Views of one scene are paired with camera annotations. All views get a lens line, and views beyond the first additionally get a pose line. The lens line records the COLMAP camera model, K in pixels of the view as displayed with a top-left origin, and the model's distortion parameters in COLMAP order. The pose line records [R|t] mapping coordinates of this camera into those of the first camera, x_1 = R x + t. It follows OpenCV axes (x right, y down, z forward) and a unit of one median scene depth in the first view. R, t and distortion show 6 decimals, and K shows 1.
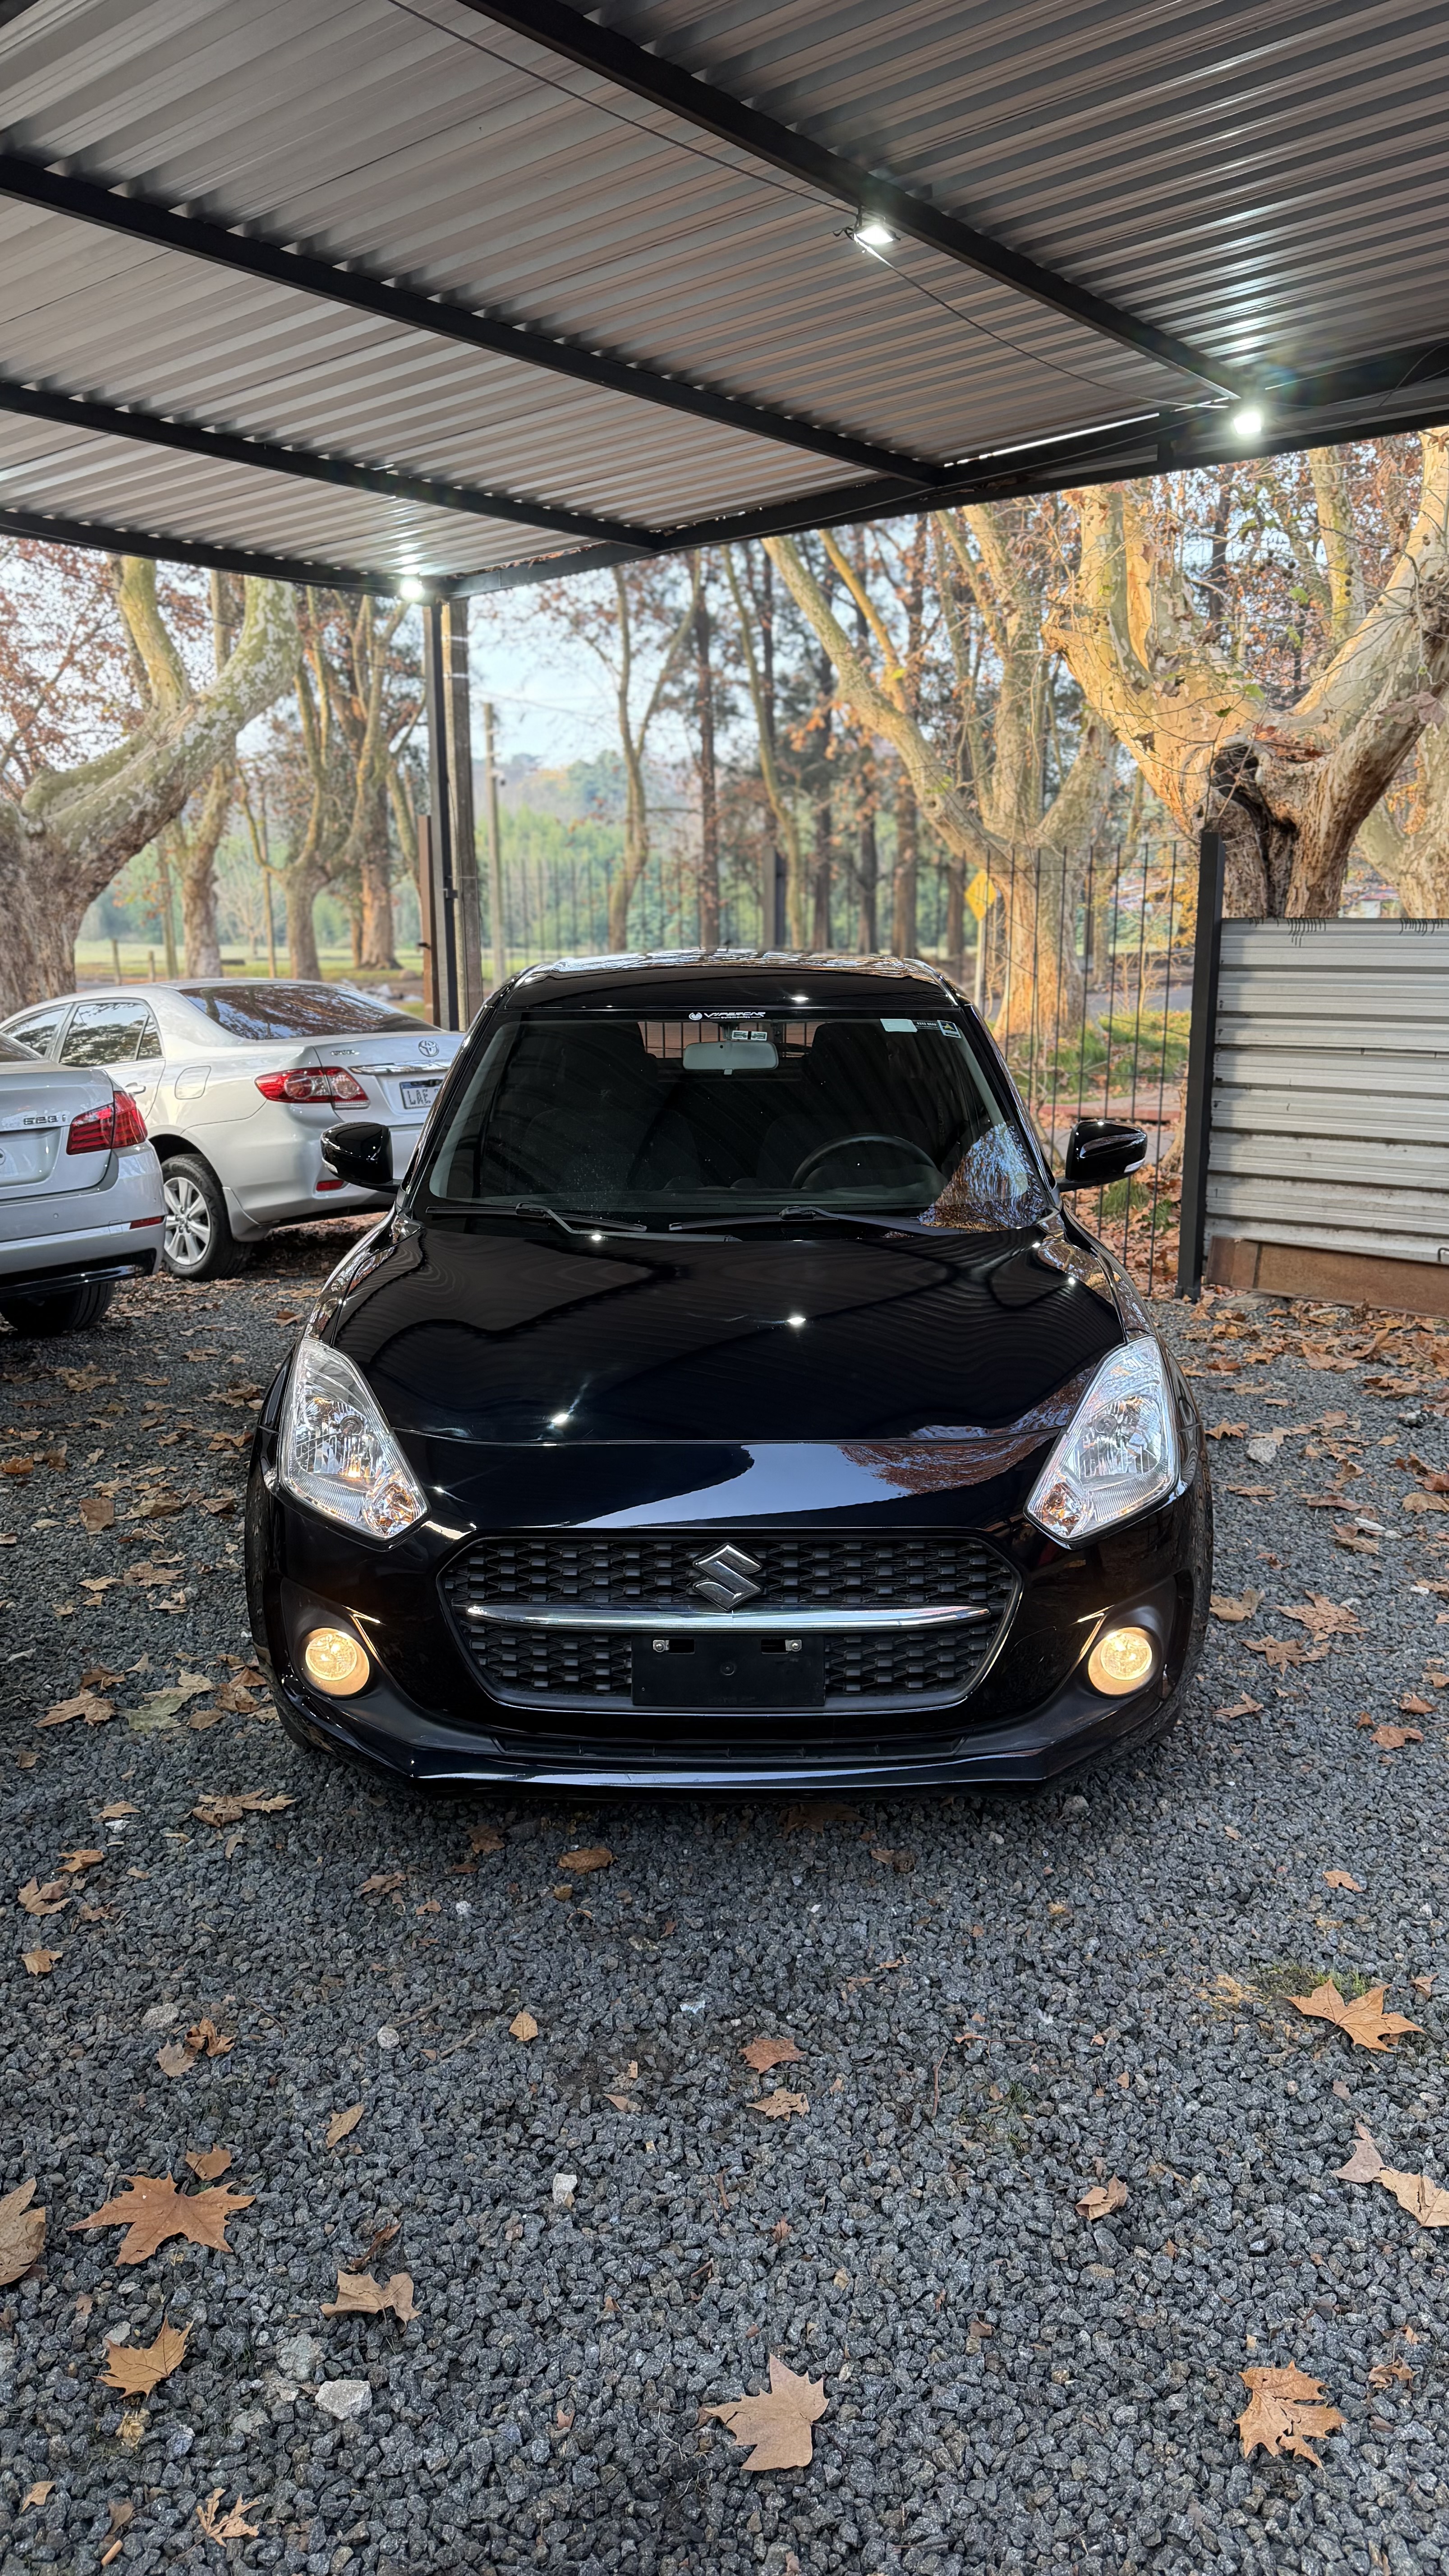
lens RADIAL K [[1849.1, 0, 679.4], [0, 1849.1, 1282.1], [0, 0, 1]] dist [0.049870, -0.056049]
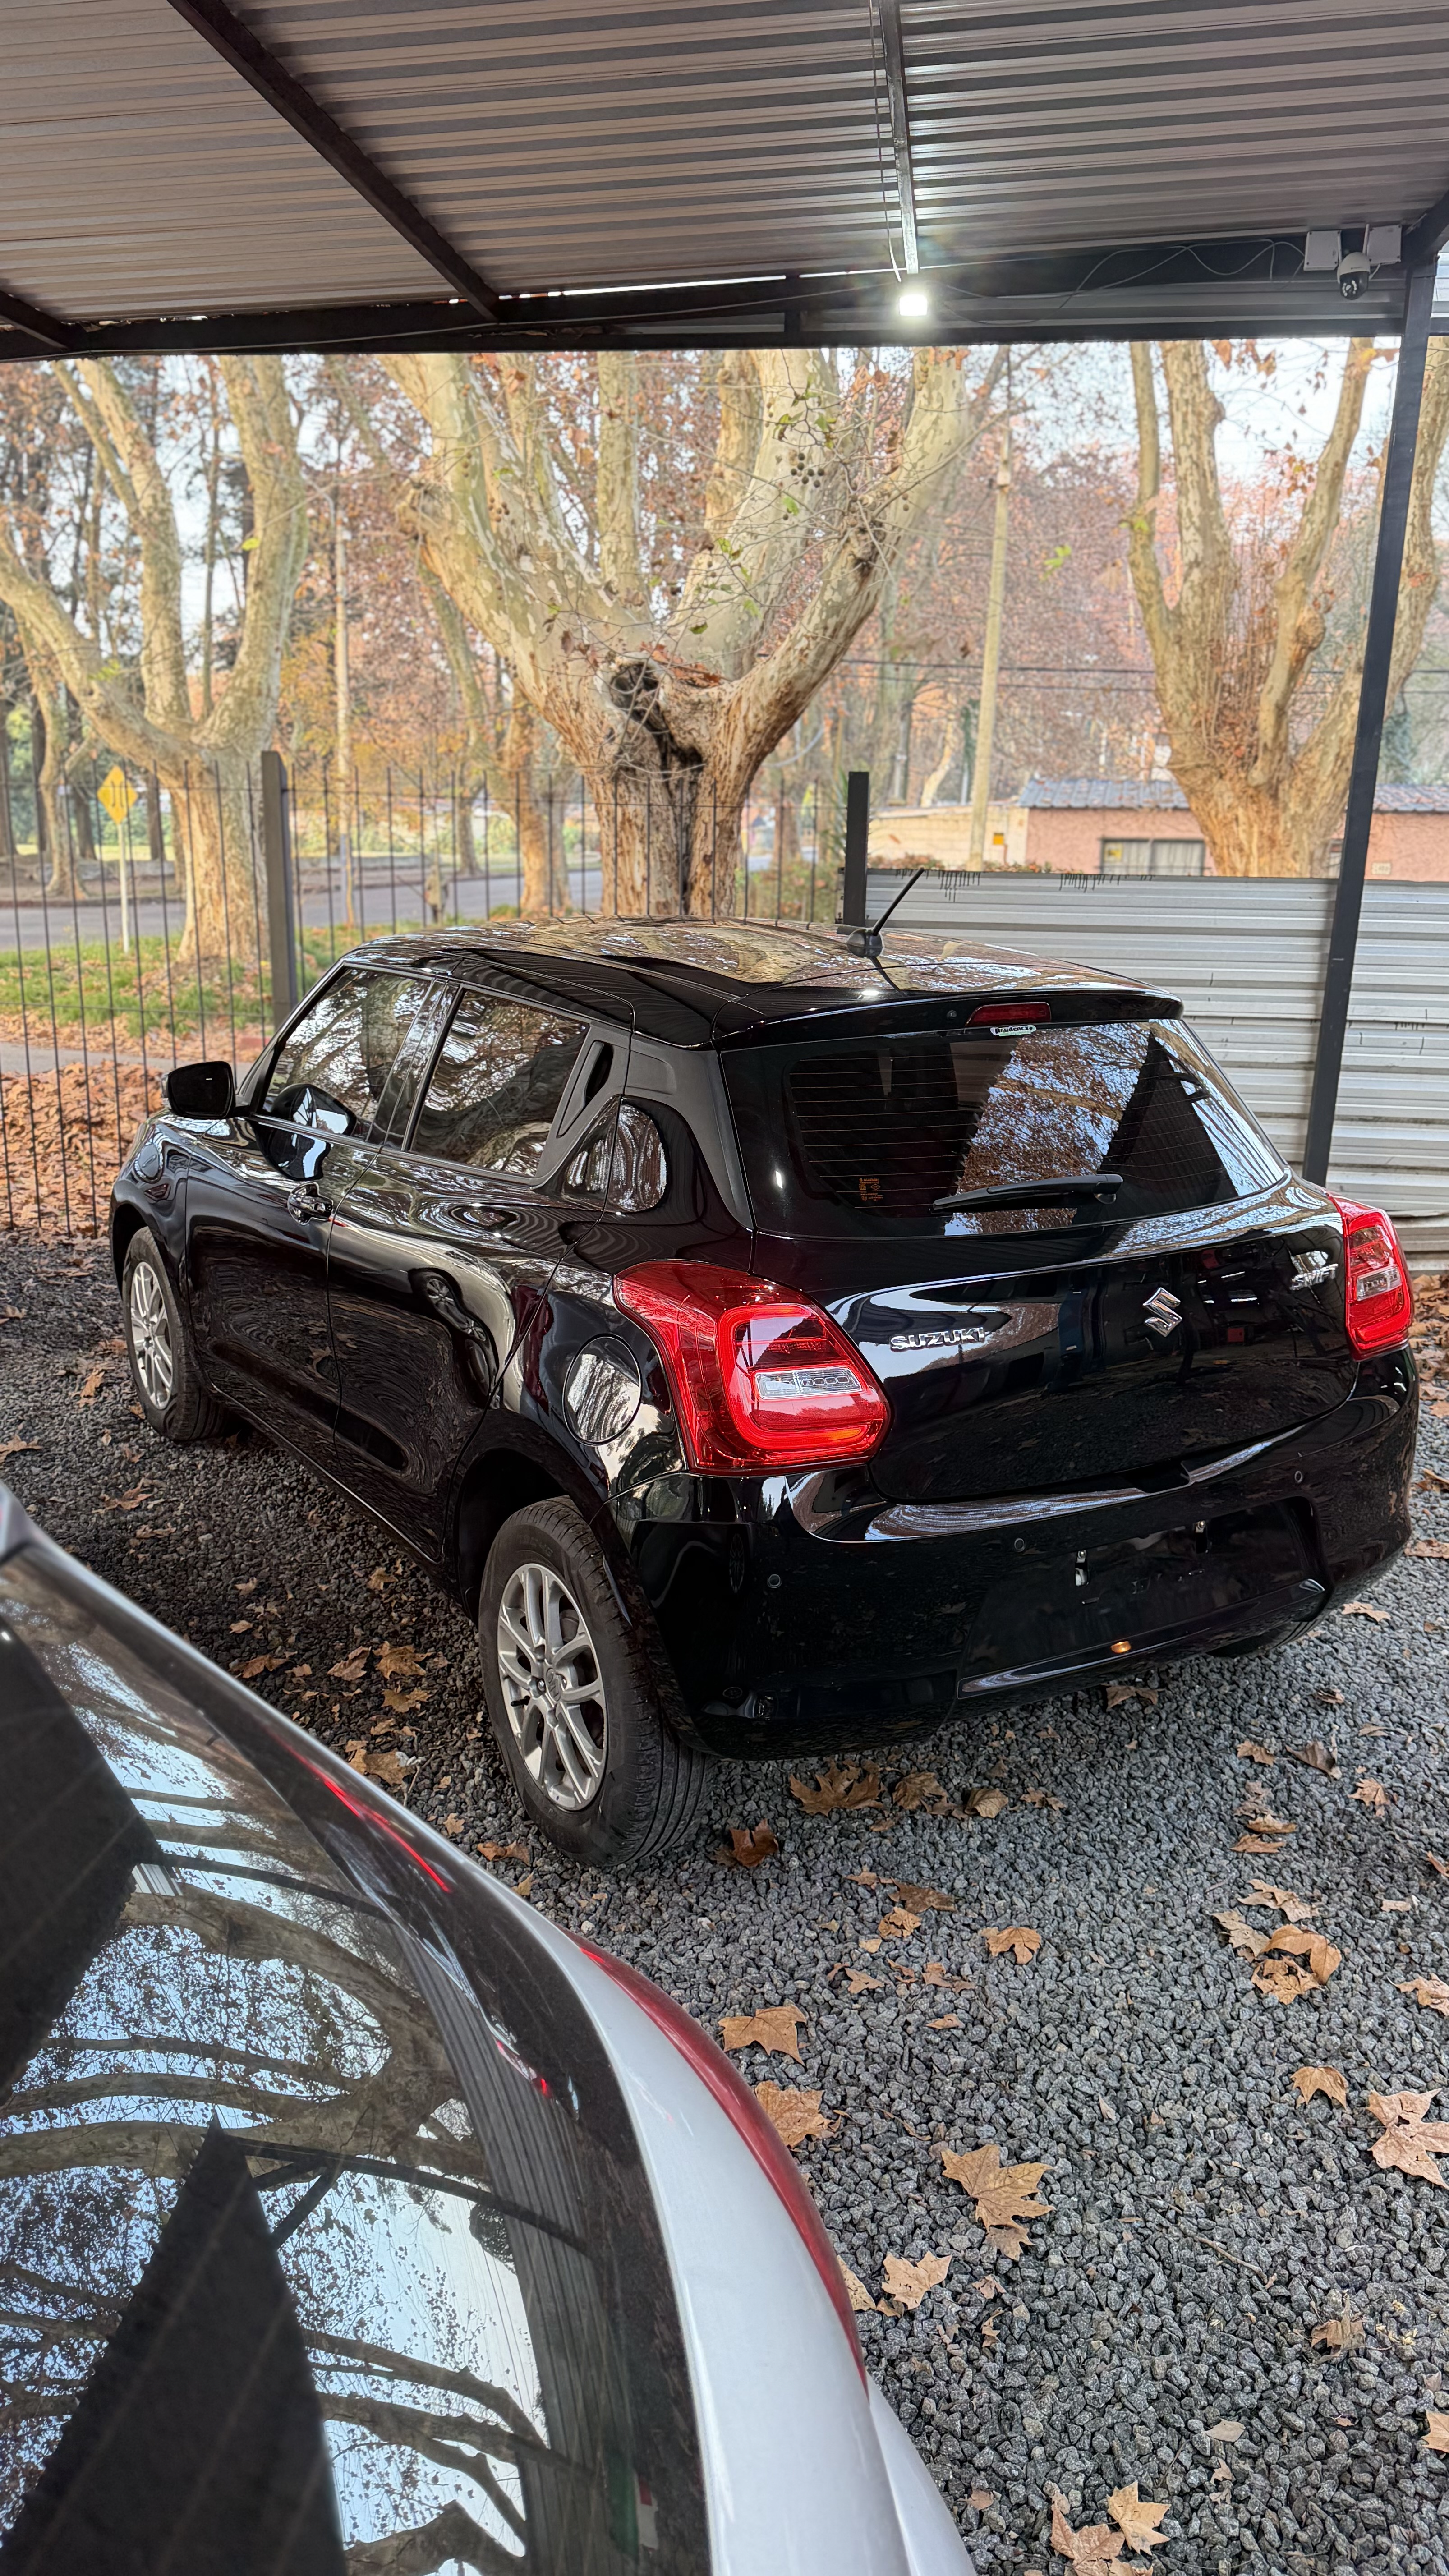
lens RADIAL K [[1849.1, 0, 723.7], [0, 1849.1, 1303.9], [0, 0, 1]] dist [0.049870, -0.056049]
pose [[0.856299, -0.111042, 0.504402, -0.191194], [0.080992, 0.993402, 0.081197, -0.048083], [-0.510091, -0.028677, 0.859643, 0.192095]]
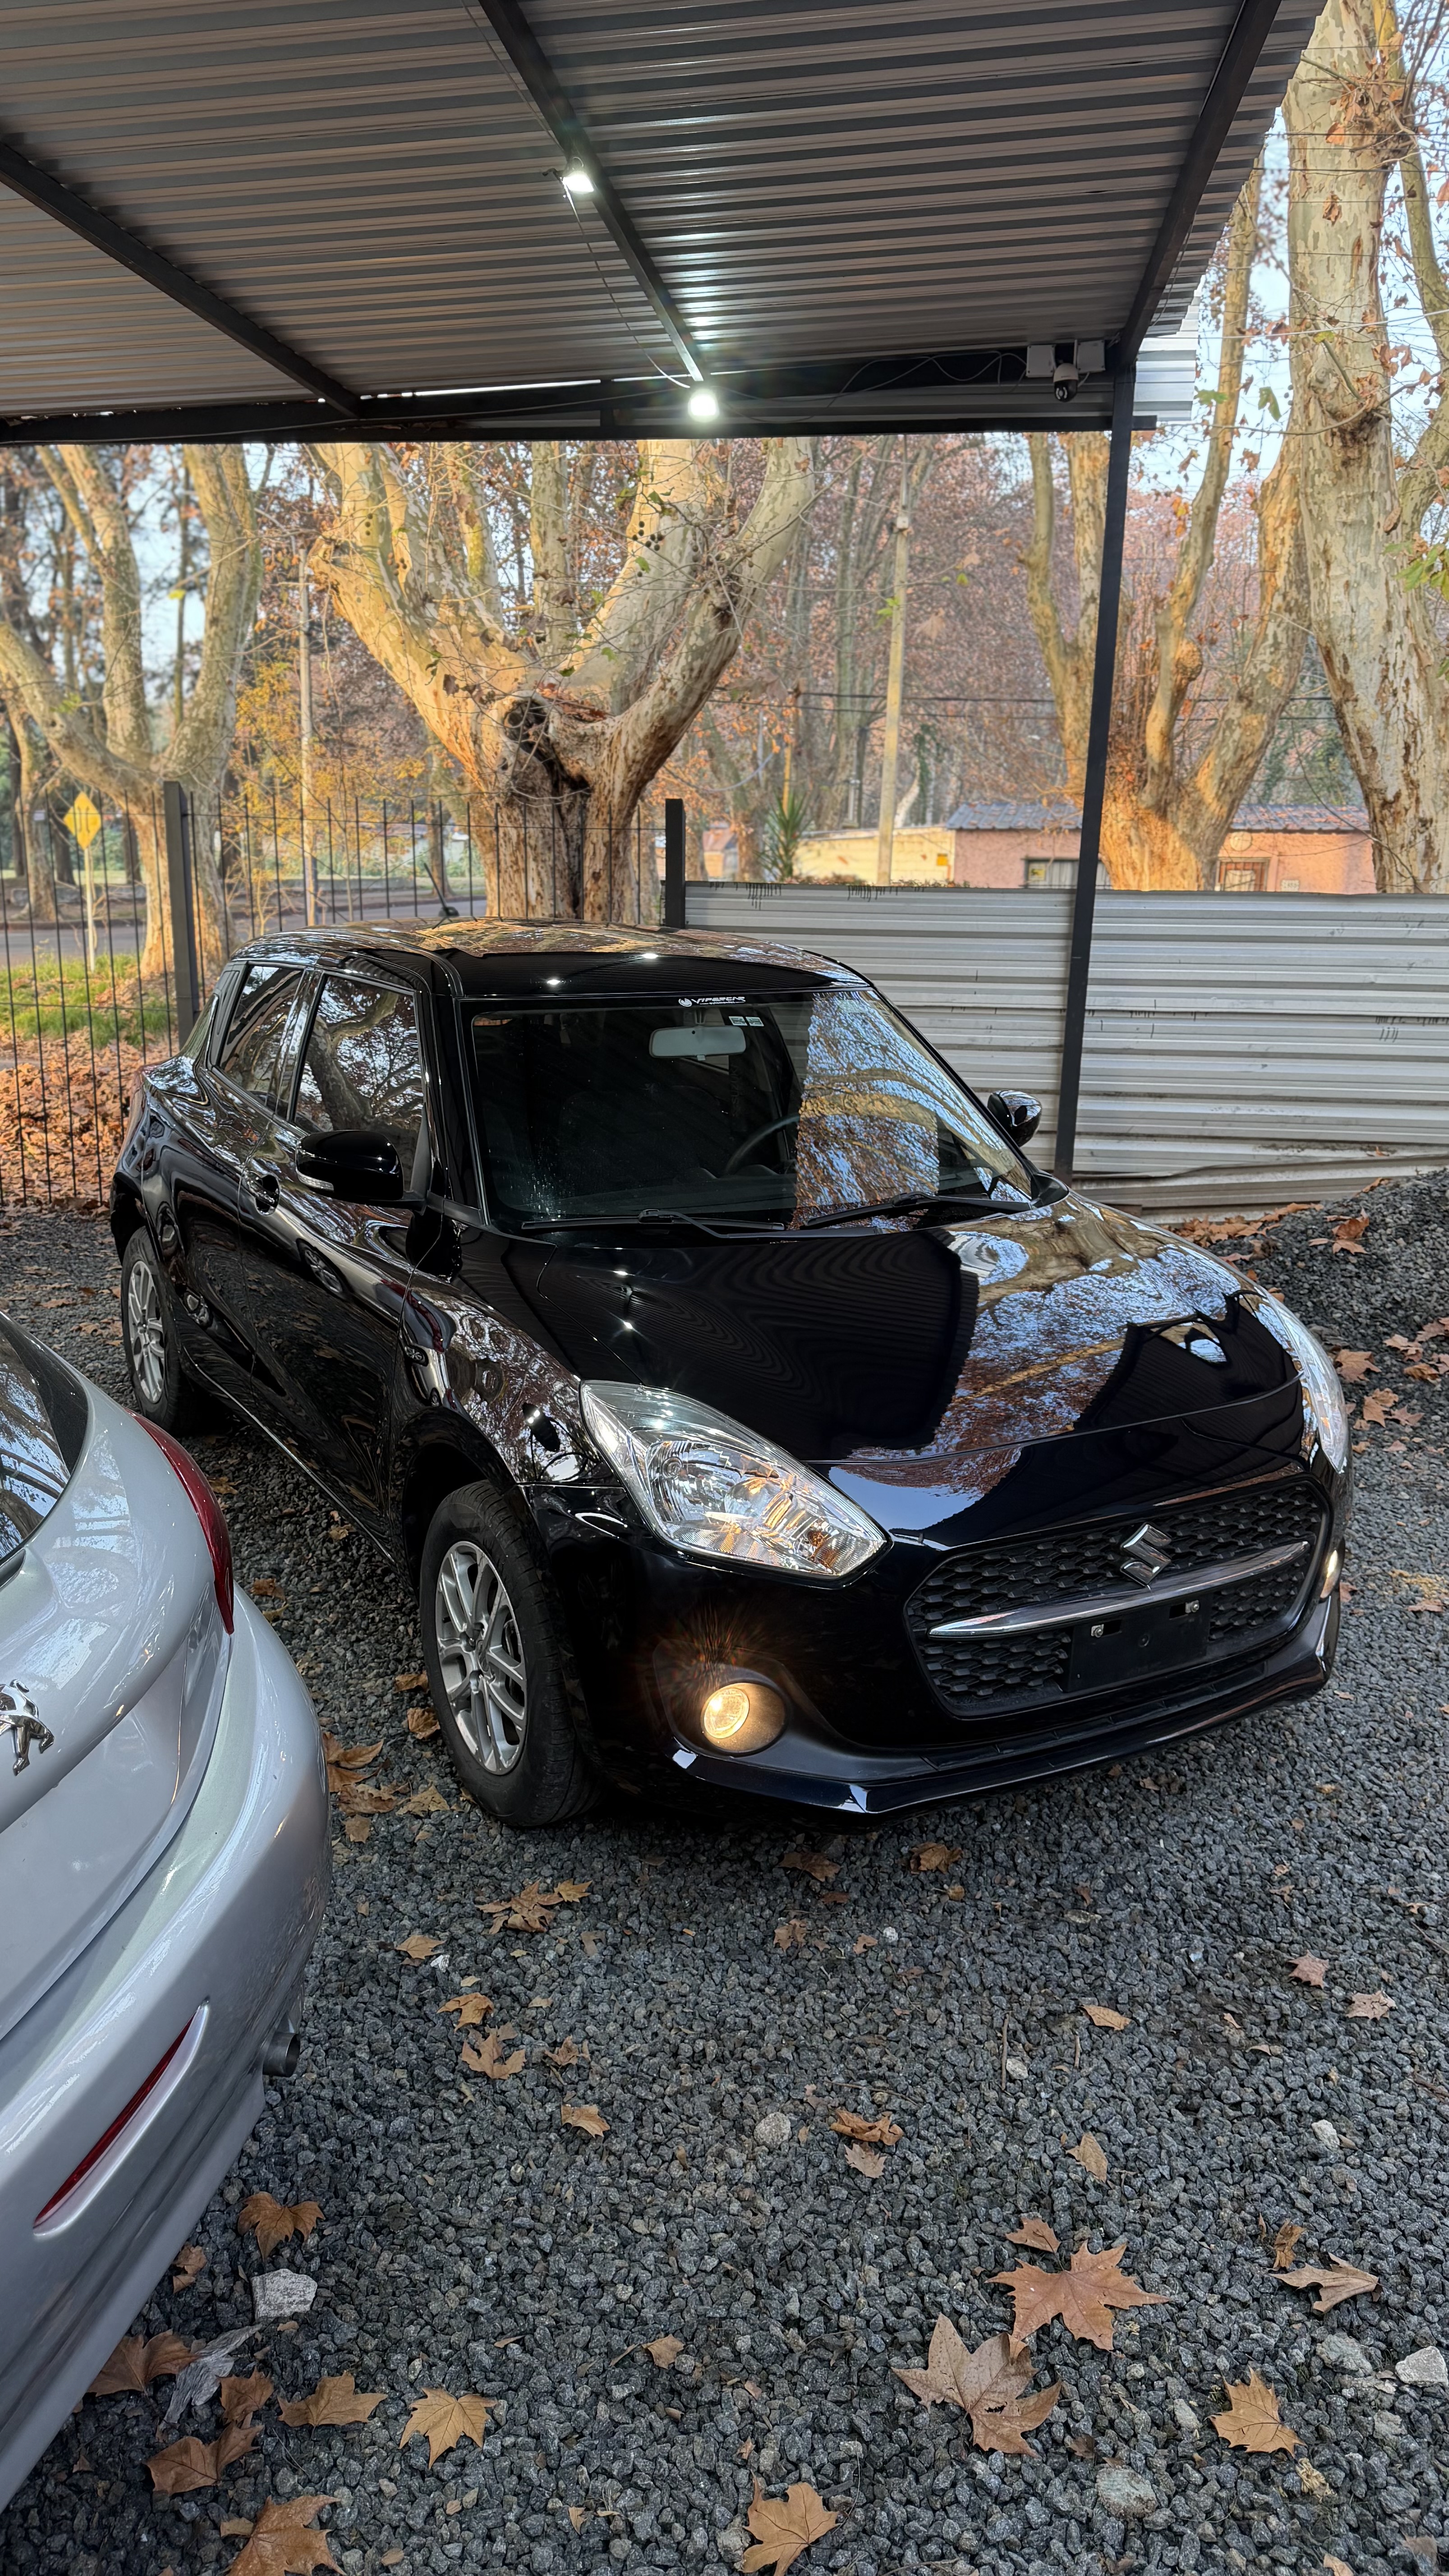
lens RADIAL K [[1849.1, 0, 721.4], [0, 1849.1, 1313.6], [0, 0, 1]] dist [0.049870, -0.056049]
pose [[0.853475, -0.112589, 0.508827, -0.195542], [0.086285, 0.993437, 0.075090, -0.021599], [-0.513942, -0.020183, 0.857588, 0.061356]]
